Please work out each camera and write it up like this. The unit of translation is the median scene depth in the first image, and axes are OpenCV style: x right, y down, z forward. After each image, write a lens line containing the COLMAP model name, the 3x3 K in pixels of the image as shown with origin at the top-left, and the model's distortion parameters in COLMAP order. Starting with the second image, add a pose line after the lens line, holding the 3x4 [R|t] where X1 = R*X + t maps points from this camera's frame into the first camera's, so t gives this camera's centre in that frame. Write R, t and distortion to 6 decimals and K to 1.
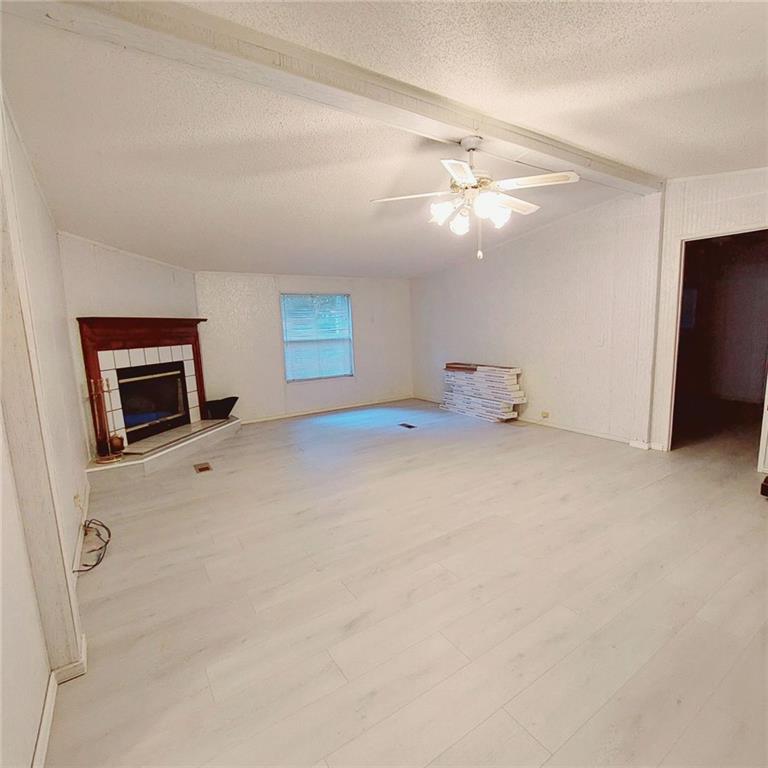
lens RADIAL K [[408.3, 0, 383.7], [0, 408.3, 389.9], [0, 0, 1]] dist [-0.020626, -0.001957]
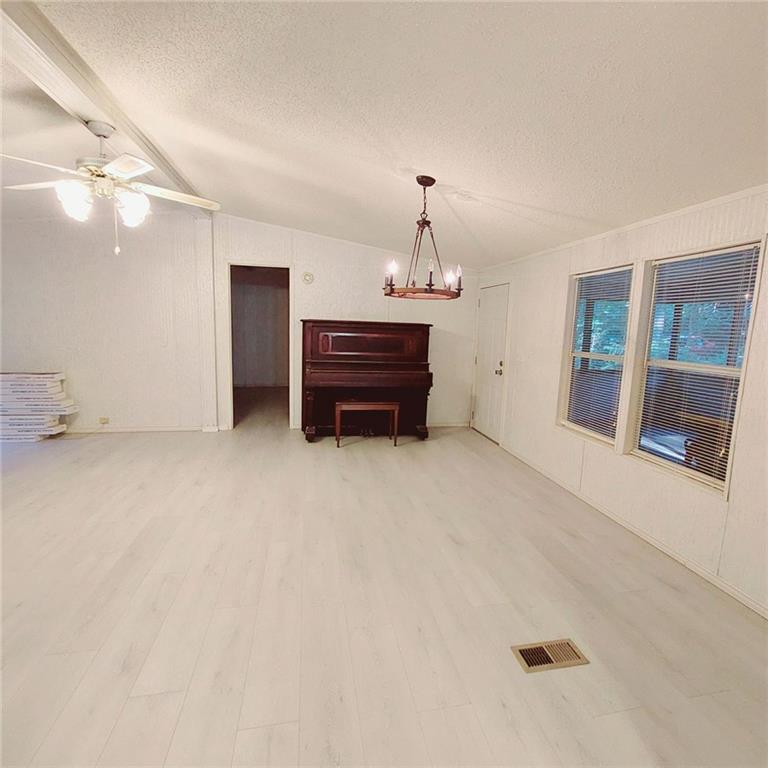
lens RADIAL K [[415.8, 0, 385.5], [0, 415.8, 382.2], [0, 0, 1]] dist [-0.003891, -0.001551]
pose [[0.384287, -0.086051, 0.919194, -0.220368], [0.107215, 0.993070, 0.048144, -0.002929], [-0.916967, 0.080050, 0.390850, 0.035278]]
